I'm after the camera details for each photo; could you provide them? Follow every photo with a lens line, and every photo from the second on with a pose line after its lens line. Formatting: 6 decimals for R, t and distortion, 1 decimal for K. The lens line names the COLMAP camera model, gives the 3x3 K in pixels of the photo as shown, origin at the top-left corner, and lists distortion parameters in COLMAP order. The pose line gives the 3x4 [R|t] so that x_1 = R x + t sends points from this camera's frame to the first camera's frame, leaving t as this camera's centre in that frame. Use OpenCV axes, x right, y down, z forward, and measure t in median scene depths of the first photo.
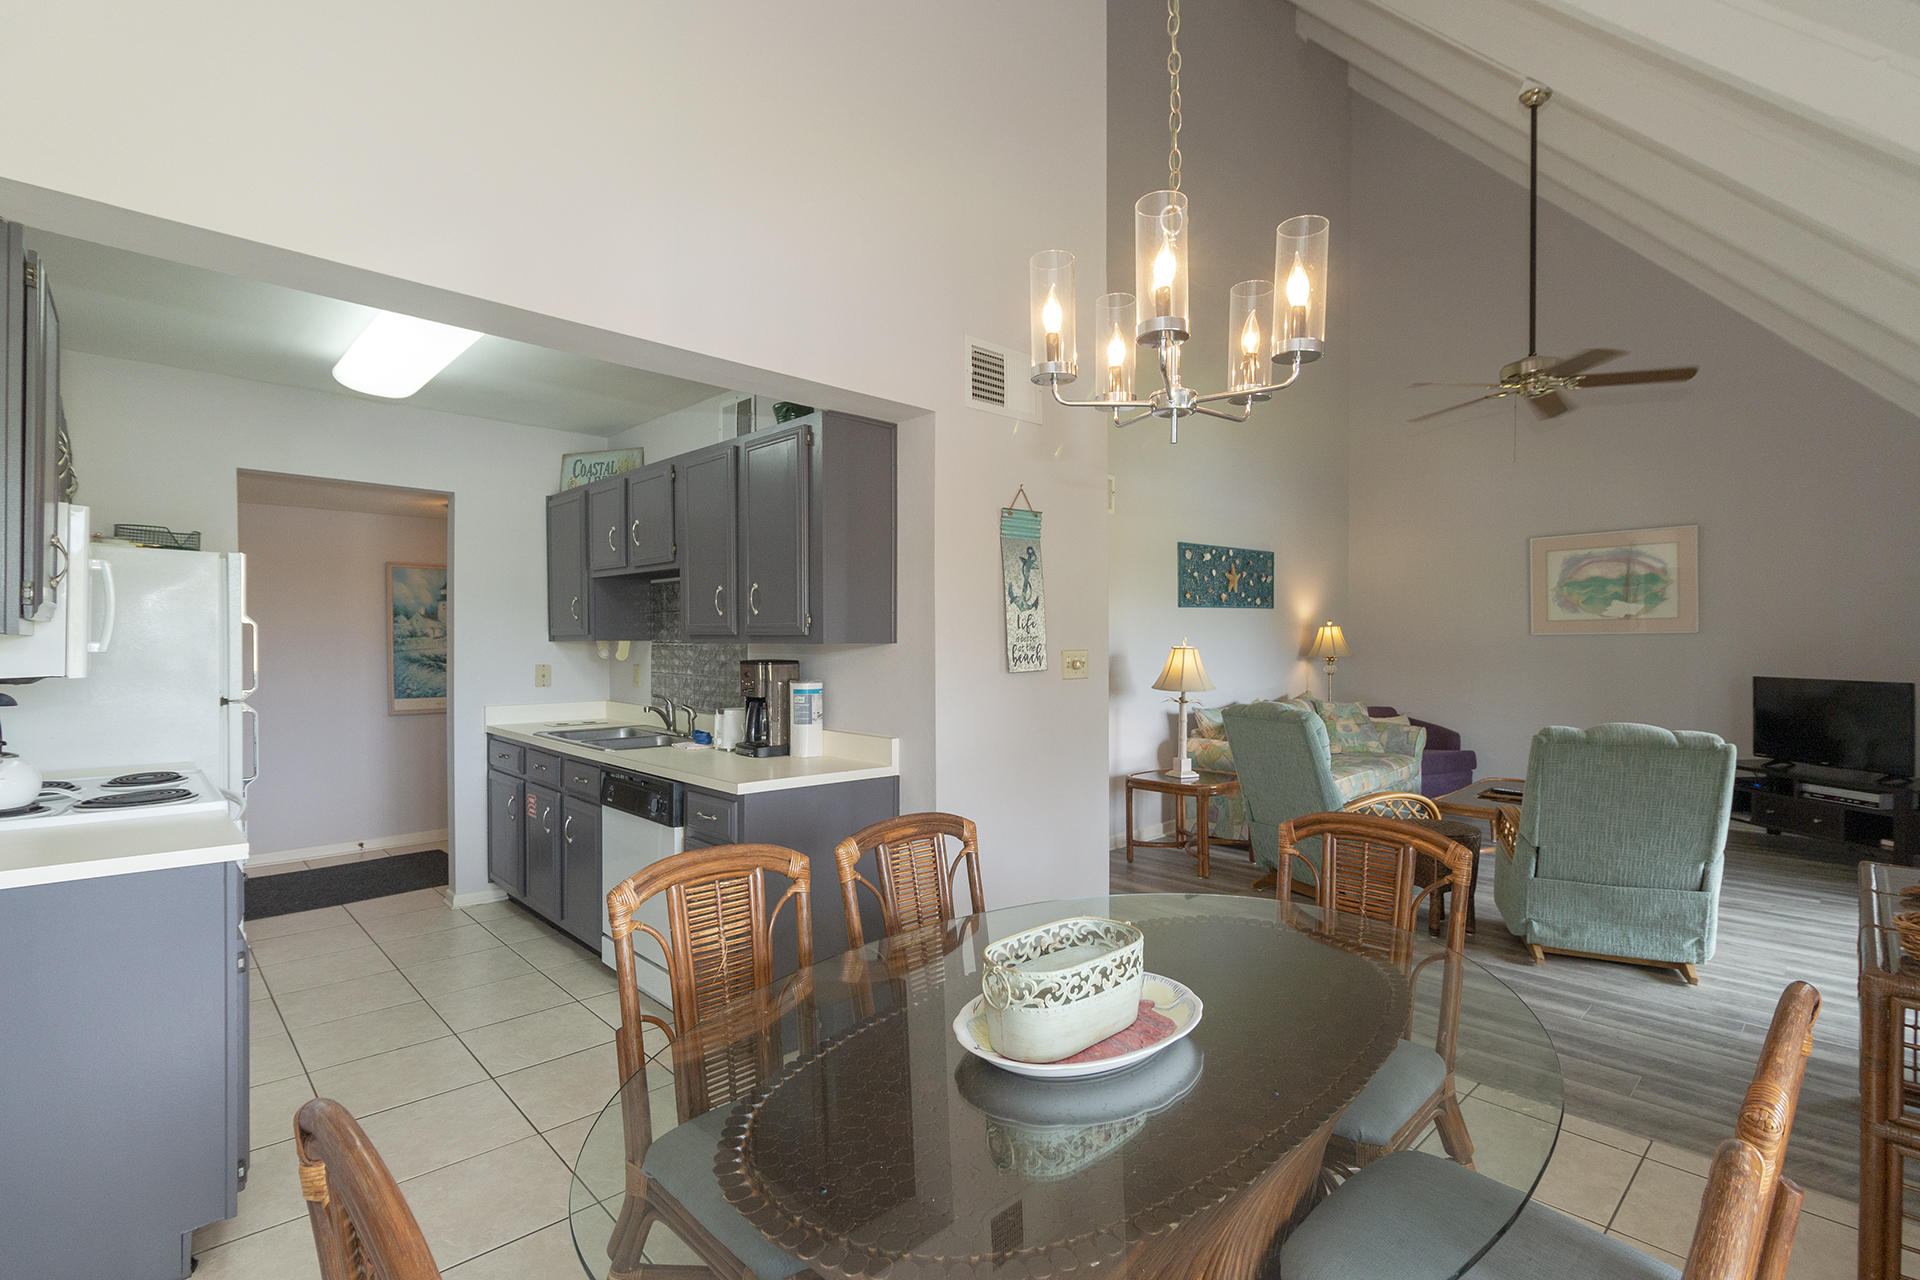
lens RADIAL K [[884.8, 0, 947.9], [0, 884.8, 647.4], [0, 0, 1]] dist [0.000373, -0.000213]
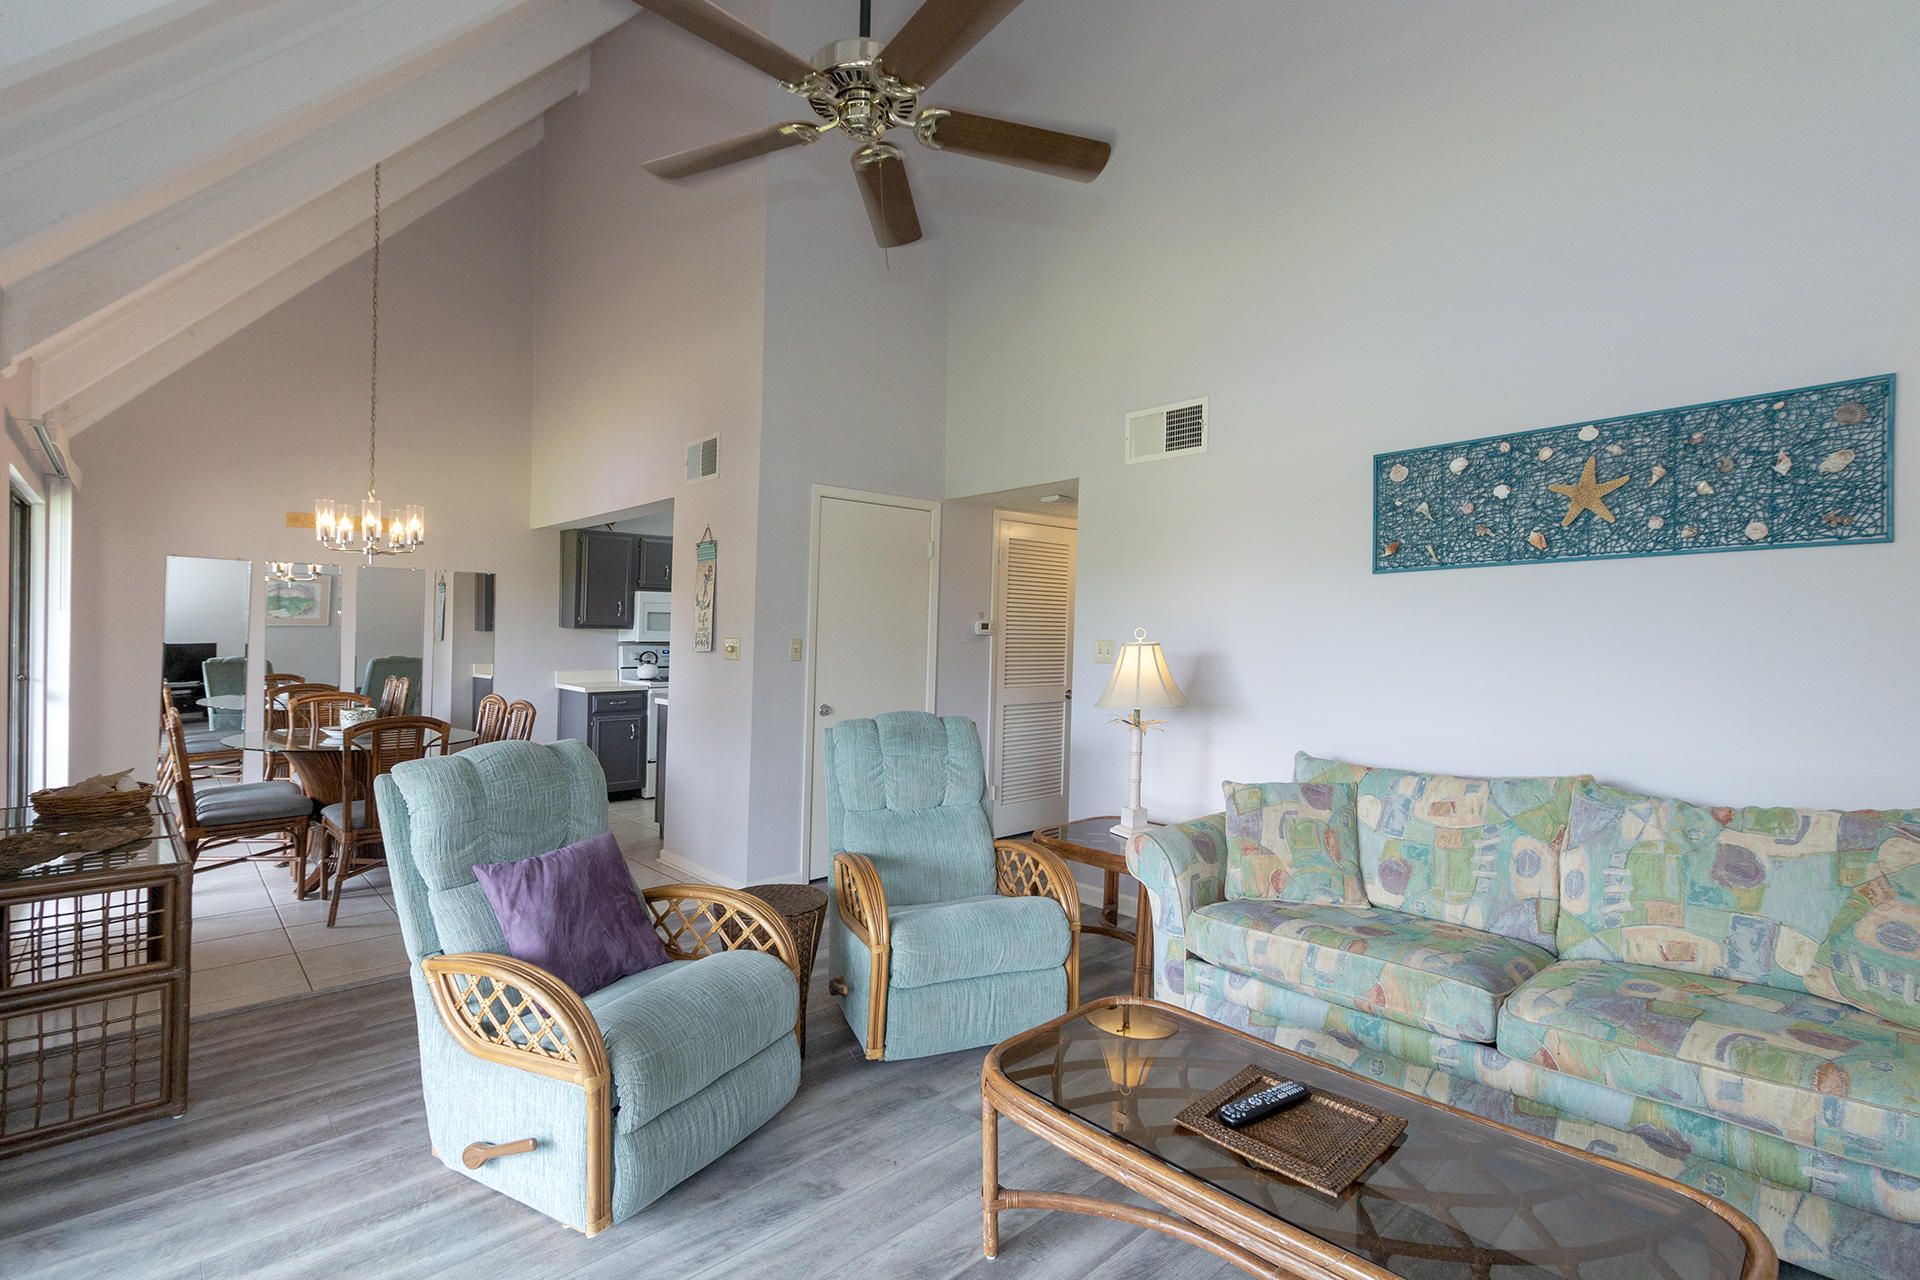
lens RADIAL K [[875.6, 0, 950.2], [0, 875.6, 632.7], [0, 0, 1]] dist [0.000115, 0.000184]
pose [[-0.005080, -0.002330, -0.999984, 0.758814], [-0.014146, 0.999897, -0.002258, -0.004060], [0.999887, 0.014135, -0.005112, 0.700436]]
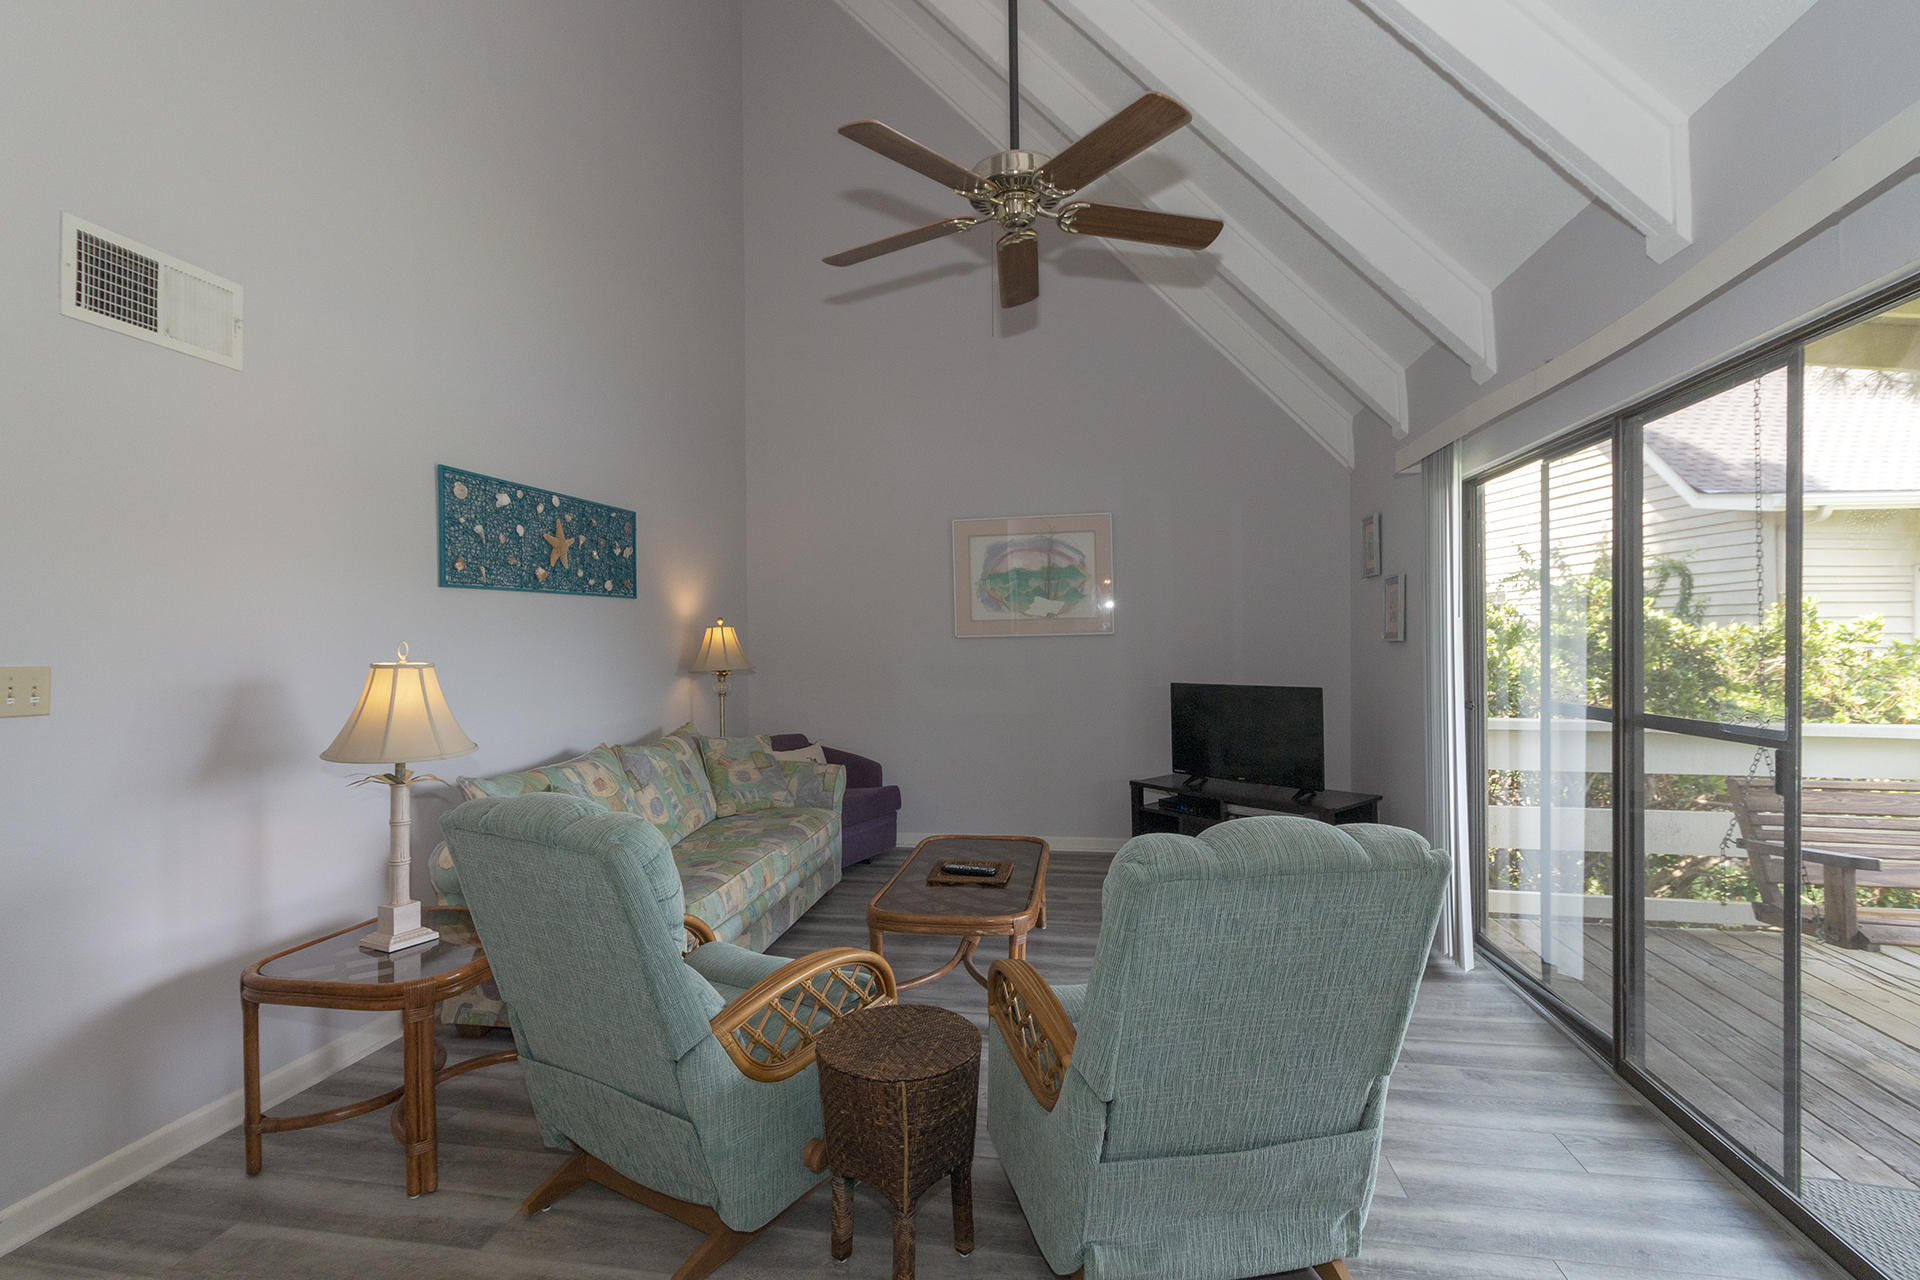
lens RADIAL K [[884.8, 0, 947.9], [0, 884.8, 647.4], [0, 0, 1]] dist [0.000373, -0.000213]
pose [[0.805597, -0.009649, 0.592385, 0.181324], [0.014784, 0.999883, -0.003818, -0.002301], [-0.592279, 0.011834, 0.805646, 0.369841]]
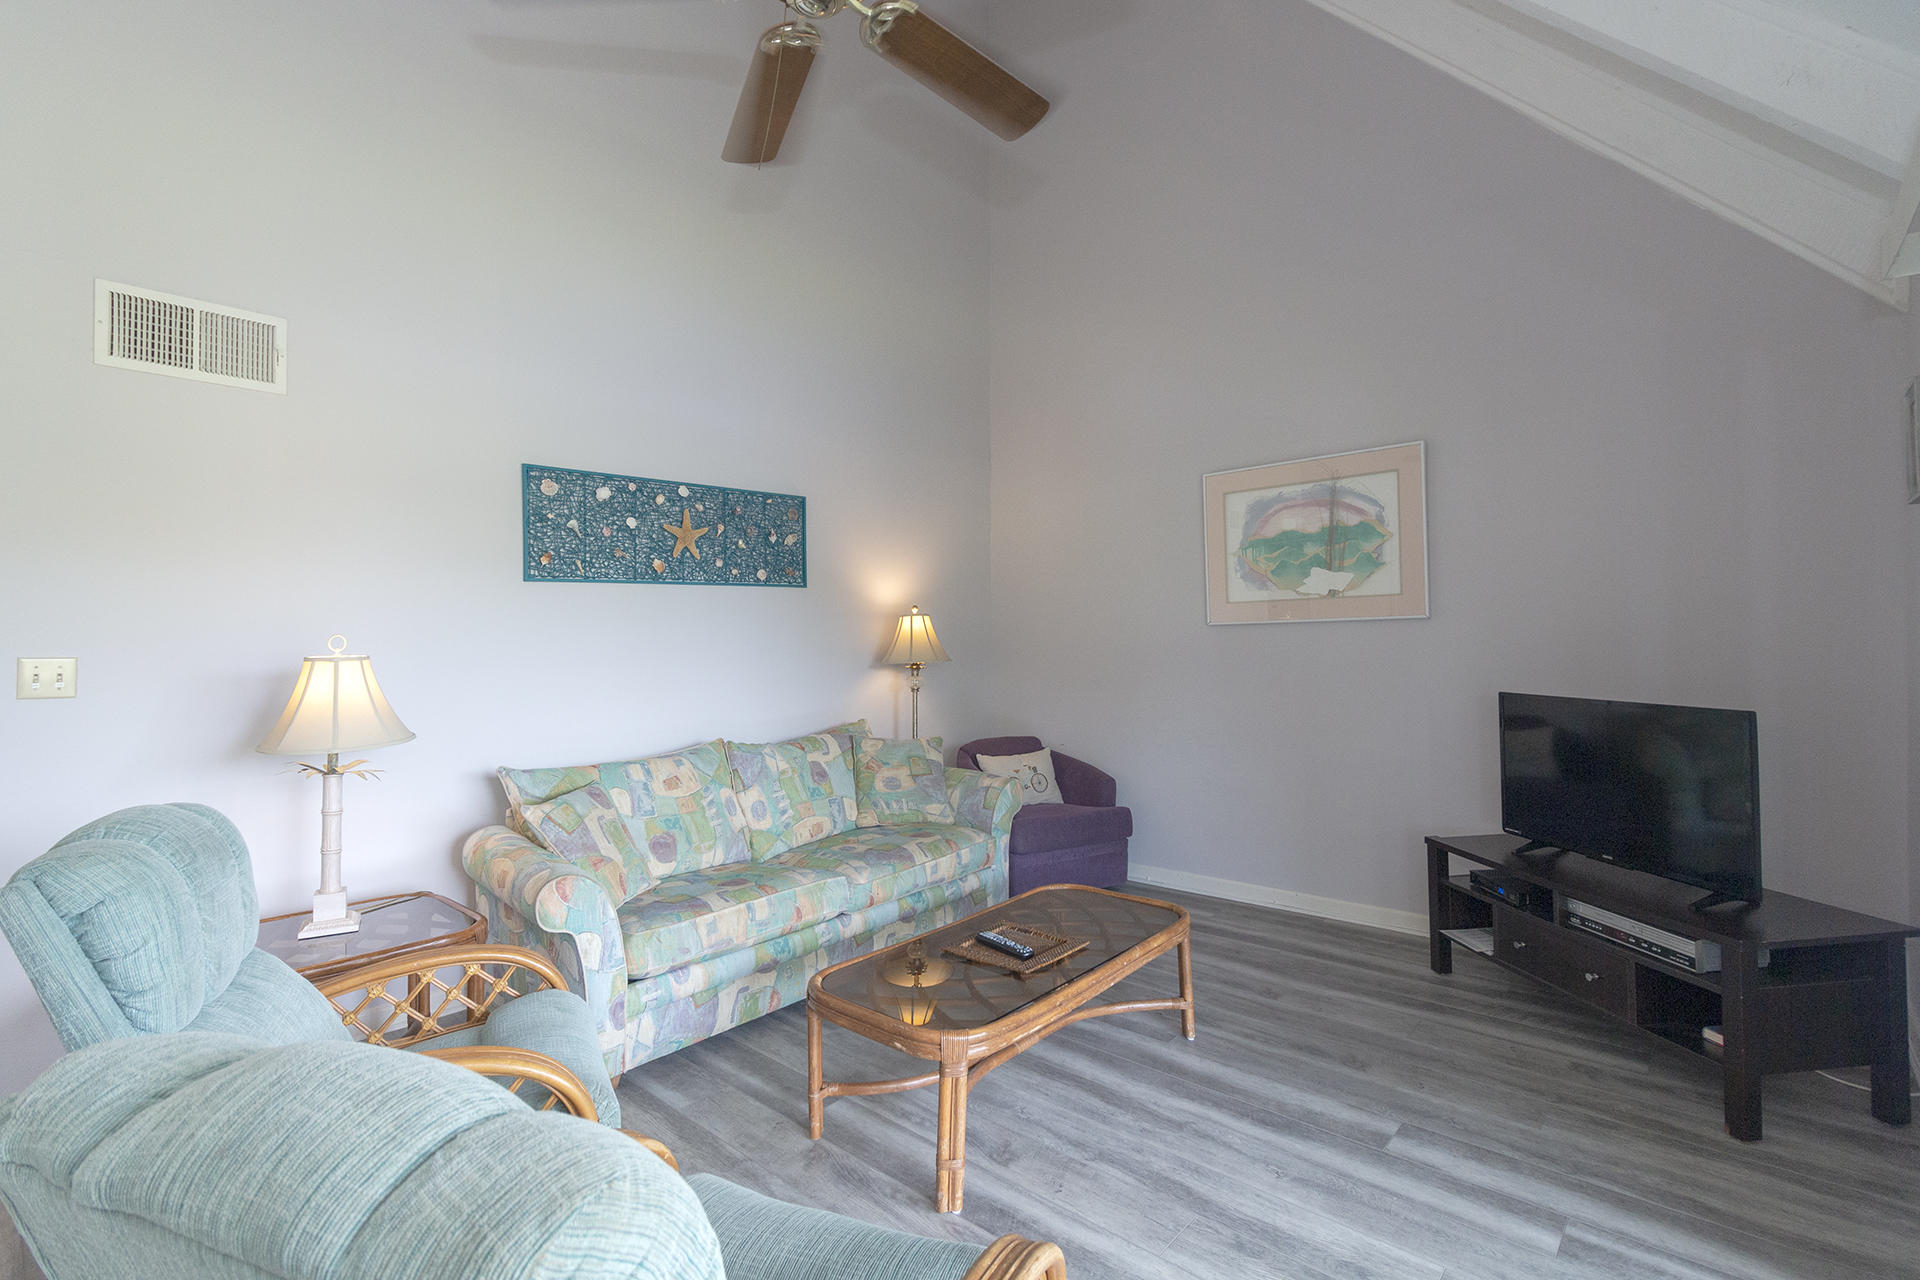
lens RADIAL K [[875.6, 0, 950.2], [0, 875.6, 632.7], [0, 0, 1]] dist [0.000115, 0.000184]
pose [[0.997081, -0.011581, 0.075467, 0.457820], [0.012754, 0.999805, -0.015082, -0.001581], [-0.075277, 0.016000, 0.997034, 0.411506]]
